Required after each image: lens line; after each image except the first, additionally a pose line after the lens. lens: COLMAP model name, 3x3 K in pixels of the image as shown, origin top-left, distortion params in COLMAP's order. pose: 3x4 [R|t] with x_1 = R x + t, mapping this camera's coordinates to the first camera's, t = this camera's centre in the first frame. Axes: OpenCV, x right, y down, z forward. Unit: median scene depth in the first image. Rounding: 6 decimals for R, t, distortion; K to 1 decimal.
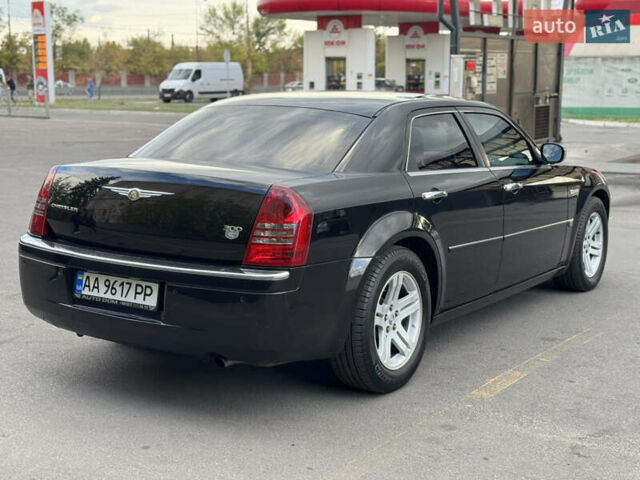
lens RADIAL K [[927.5, 0, 316.3], [0, 927.5, 241.9], [0, 0, 1]] dist [0.106906, 0.047767]
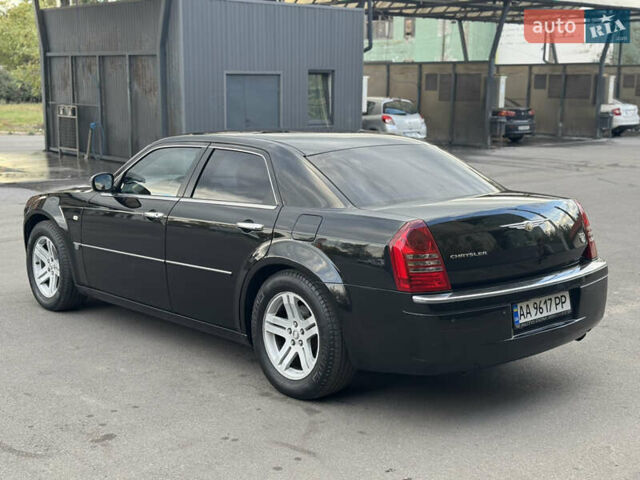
lens RADIAL K [[871.3, 0, 320.0], [0, 871.3, 240.0], [0, 0, 1]] dist [0.137019, -0.077307]
pose [[0.259641, -0.167397, 0.951086, -1.114065], [0.160398, 0.978657, 0.128462, -0.184570], [-0.952291, 0.119199, 0.280949, 0.797525]]
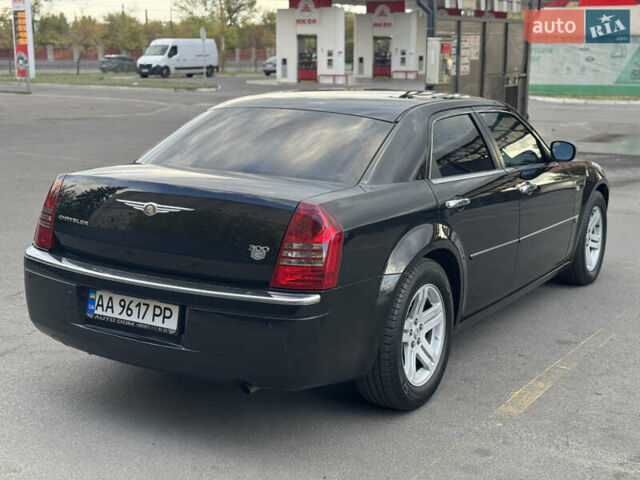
lens RADIAL K [[871.3, 0, 320.0], [0, 871.3, 240.0], [0, 0, 1]] dist [0.137019, -0.077307]
pose [[0.999271, -0.005355, 0.037812, -0.048823], [0.004009, 0.999359, 0.035577, -0.042983], [-0.037978, -0.035399, 0.998651, 0.091357]]
